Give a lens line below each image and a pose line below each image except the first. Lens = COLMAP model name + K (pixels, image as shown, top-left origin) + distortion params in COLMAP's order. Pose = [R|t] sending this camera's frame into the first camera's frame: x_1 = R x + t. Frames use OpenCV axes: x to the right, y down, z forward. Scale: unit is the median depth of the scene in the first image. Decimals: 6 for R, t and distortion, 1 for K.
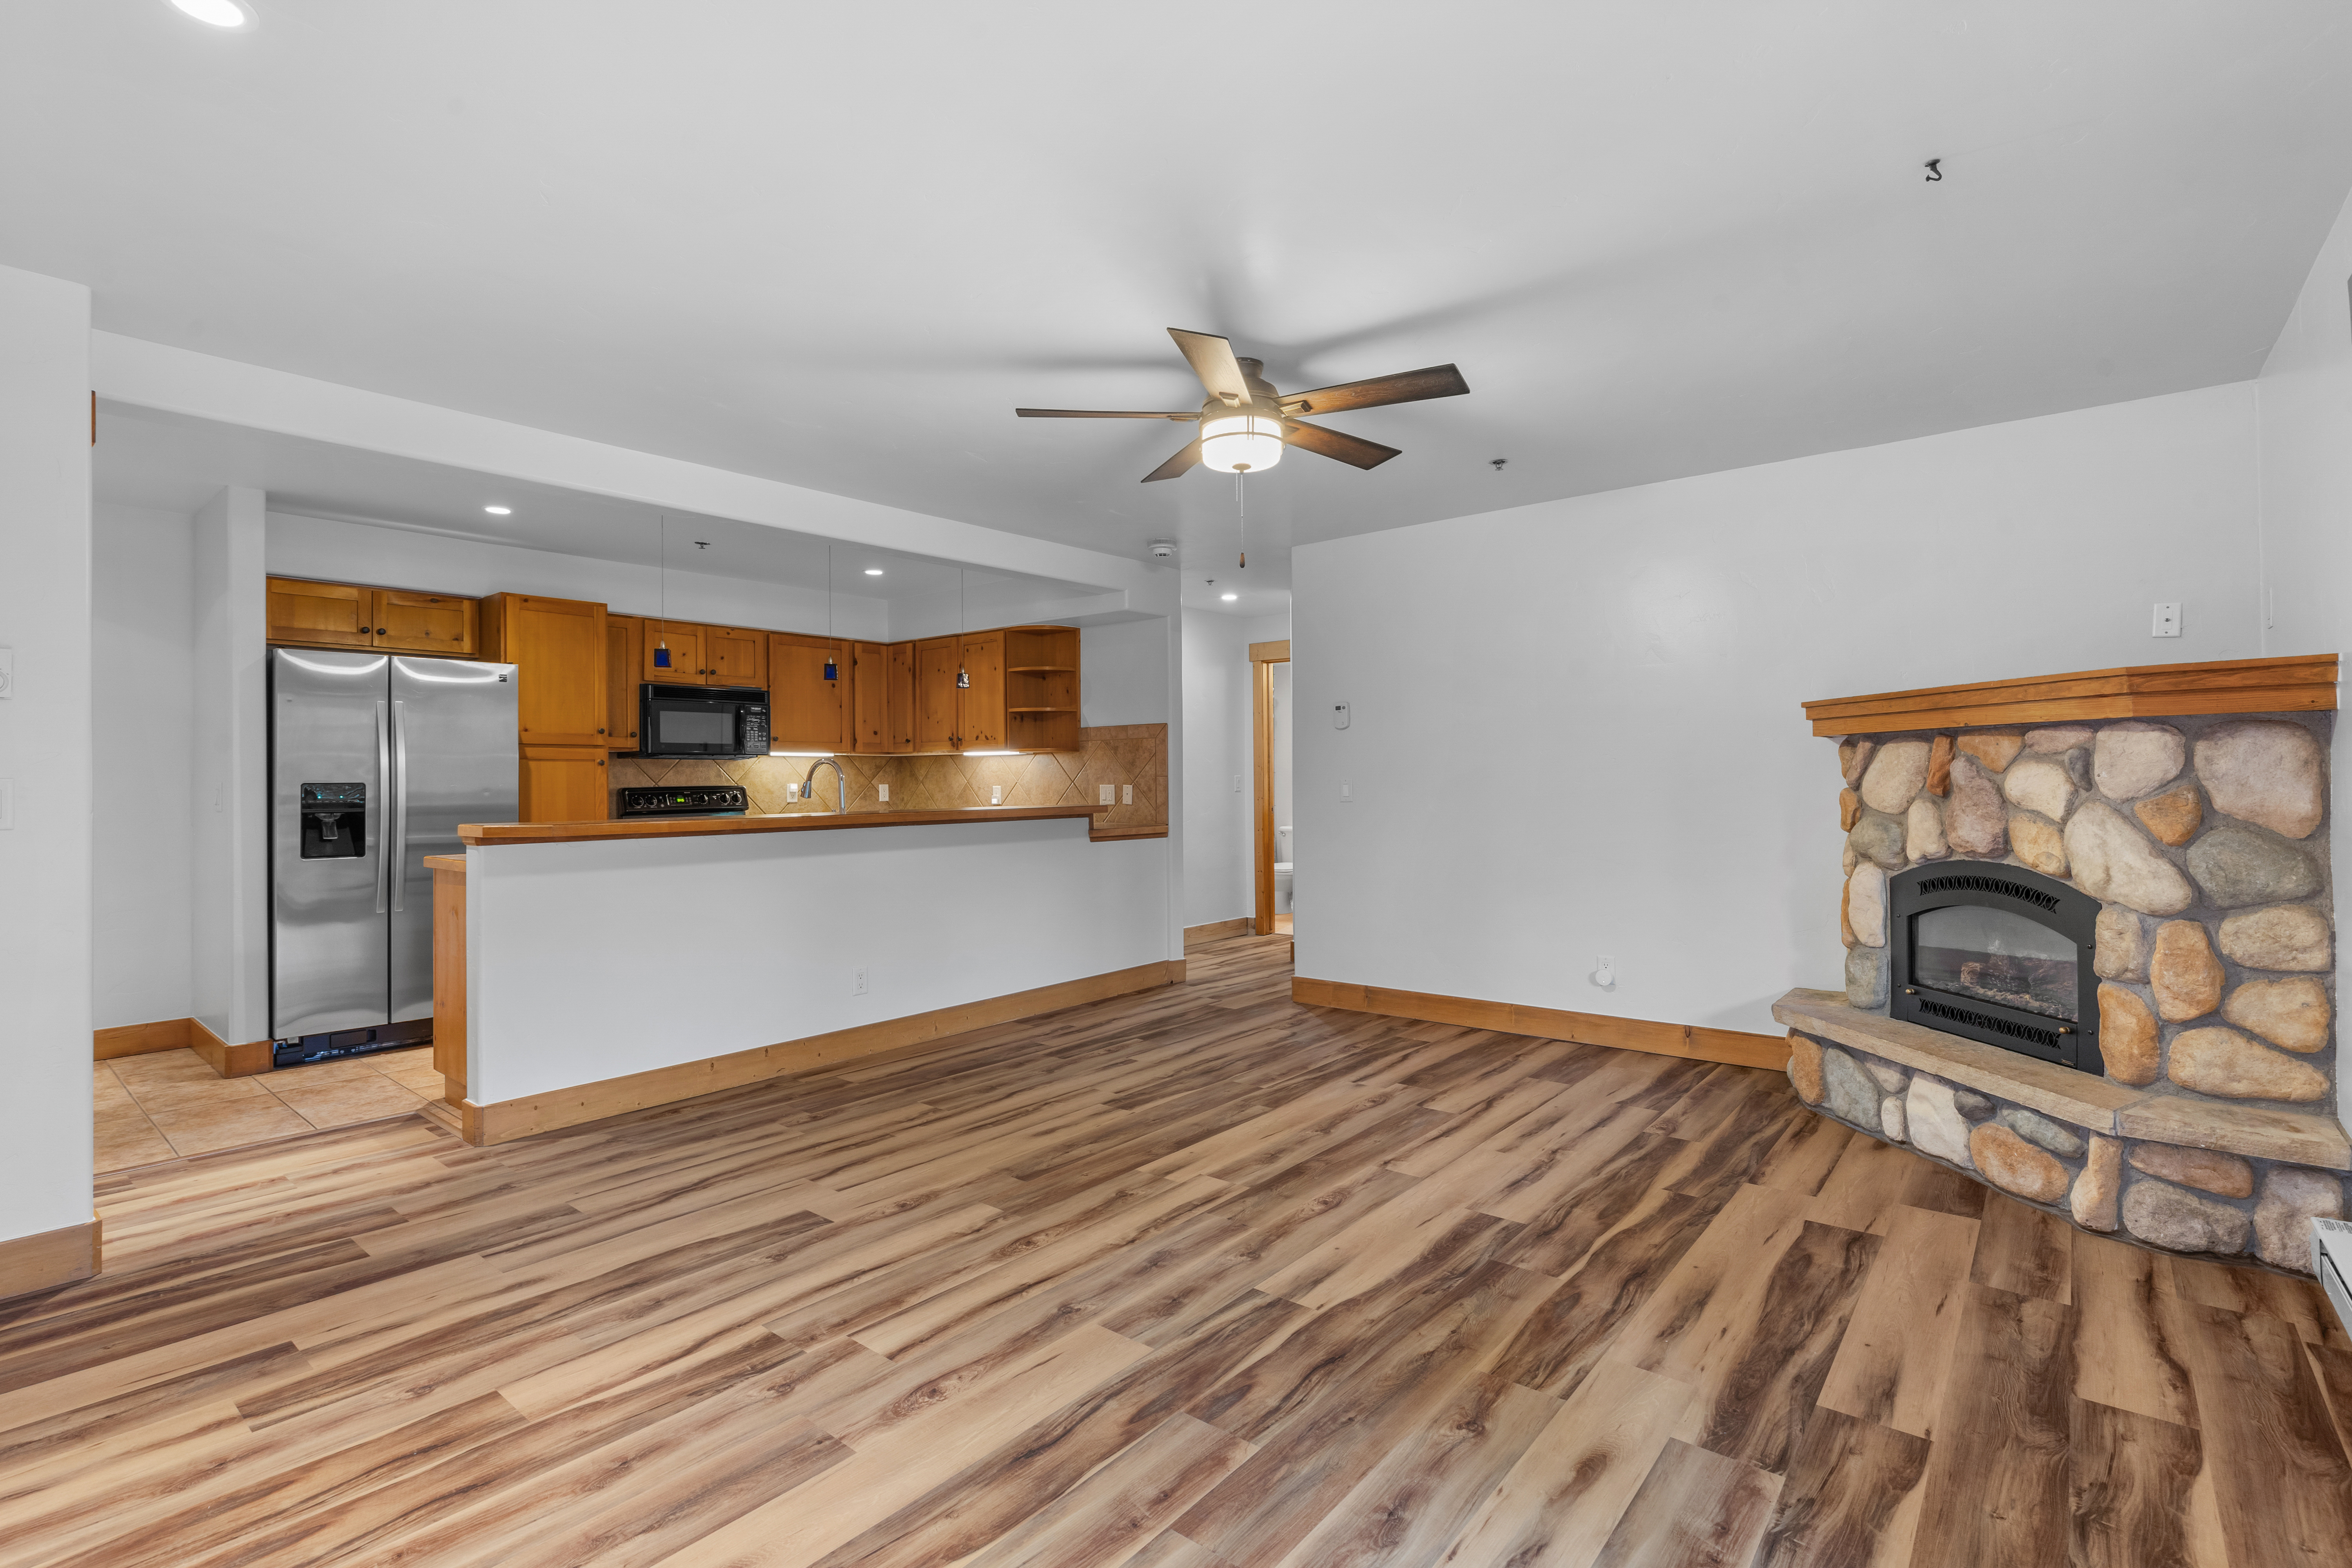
lens RADIAL K [[1086.0, 0, 1164.5], [0, 1086.0, 770.1], [0, 0, 1]] dist [-0.001509, -0.001098]
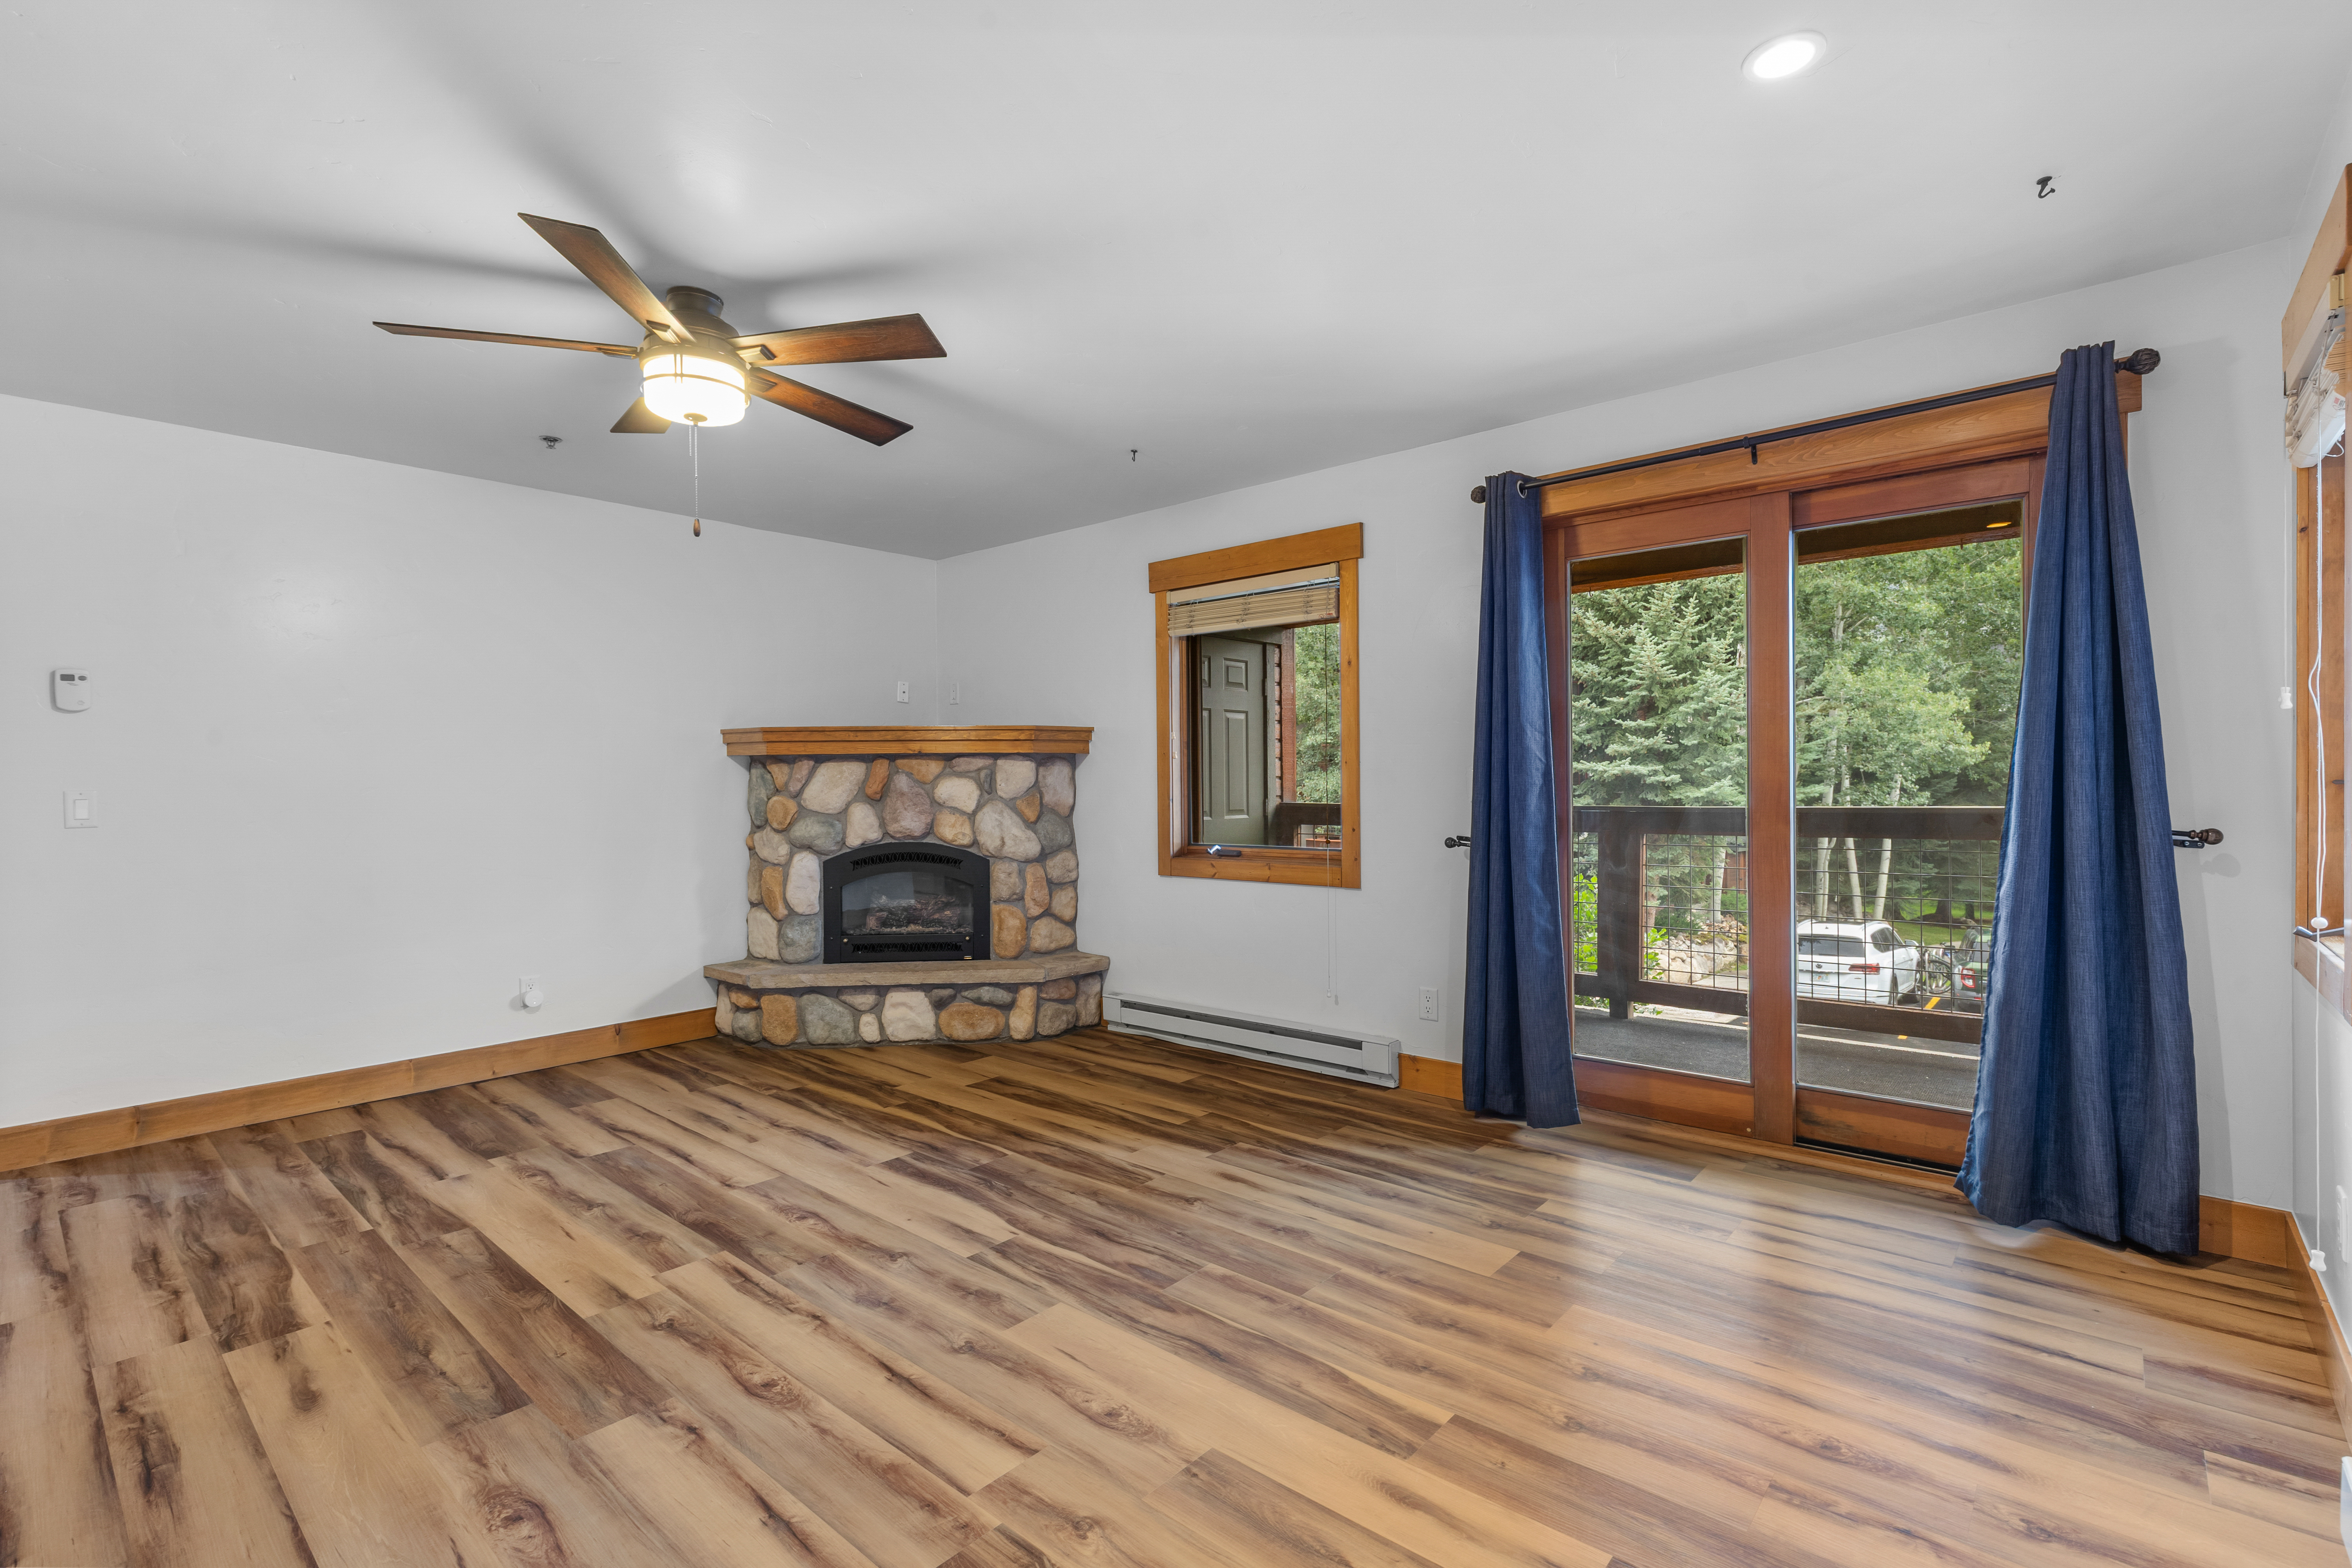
lens RADIAL K [[1070.4, 0, 1173.0], [0, 1070.4, 792.5], [0, 0, 1]] dist [0.001709, -0.000384]
pose [[0.028307, -0.000597, 0.999599, -0.853871], [0.001089, 0.999999, 0.000567, 0.016376], [-0.999599, 0.001072, 0.028307, 0.676310]]
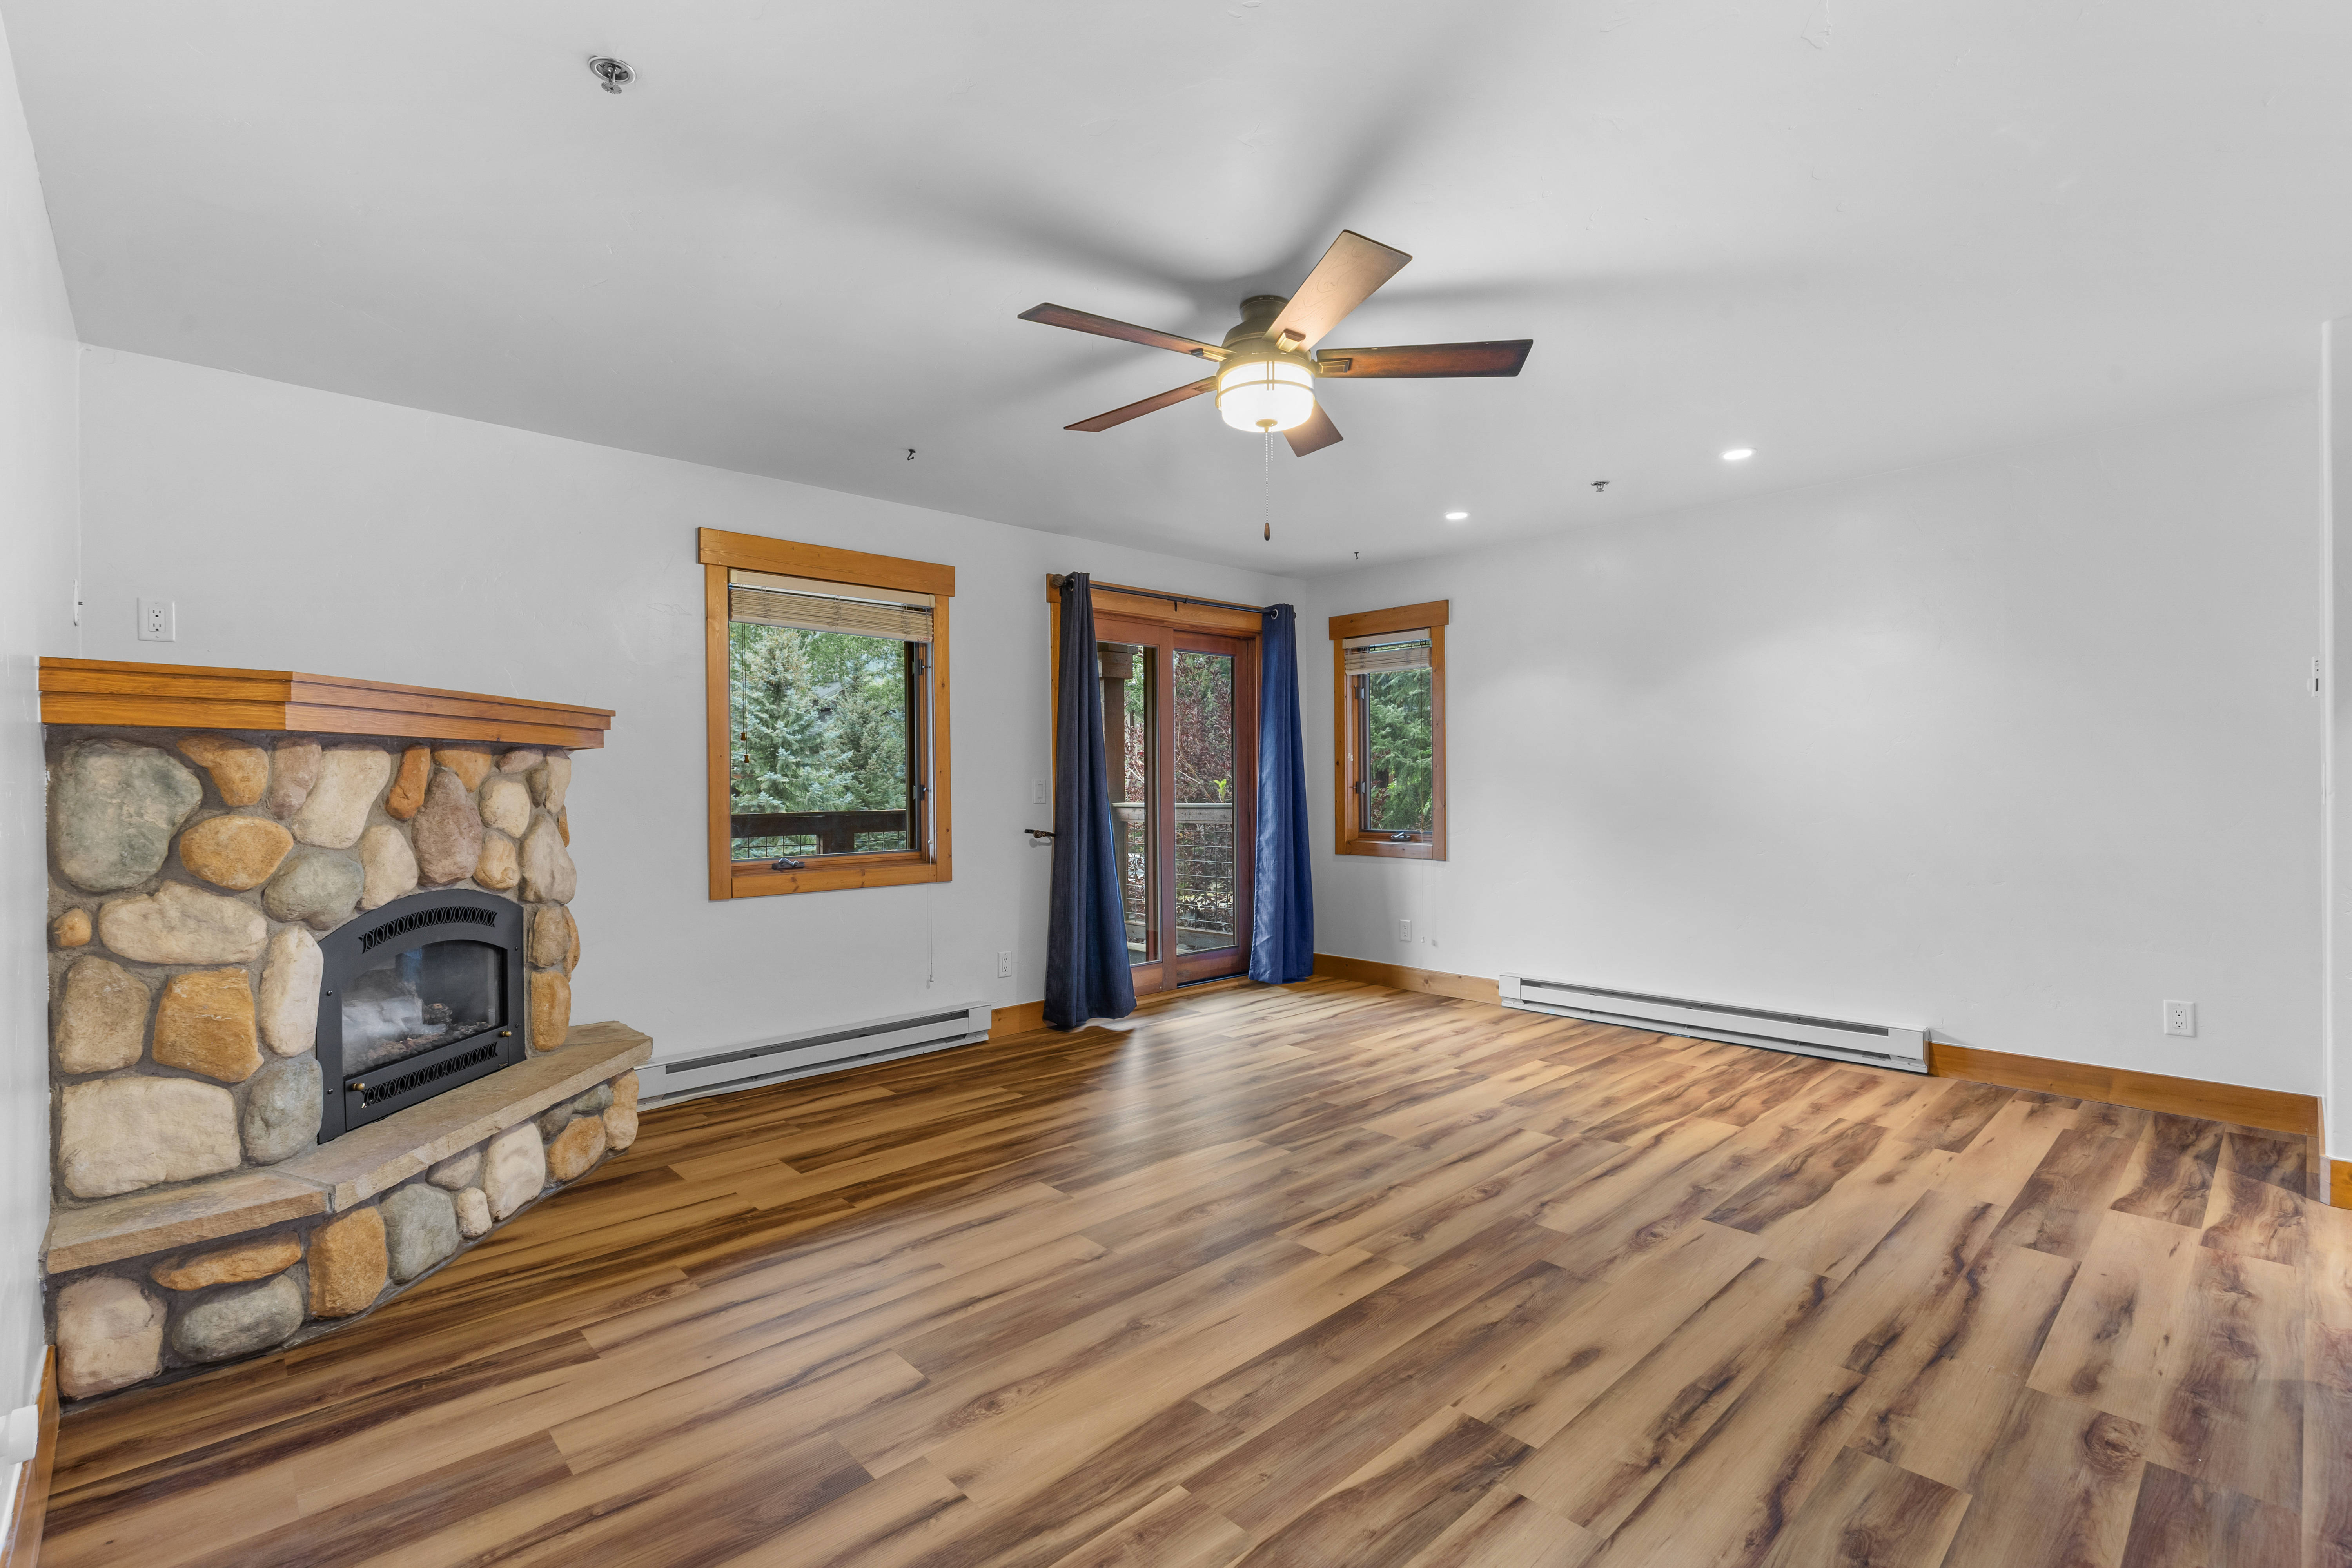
lens RADIAL K [[1070.4, 0, 1175.0], [0, 1070.4, 794.4], [0, 0, 1]] dist [0.001709, -0.000384]
pose [[-0.993027, 0.018800, 0.116378, 0.055241], [0.018962, 0.999820, 0.000287, 0.018343], [-0.116352, 0.002492, -0.993205, 2.087914]]
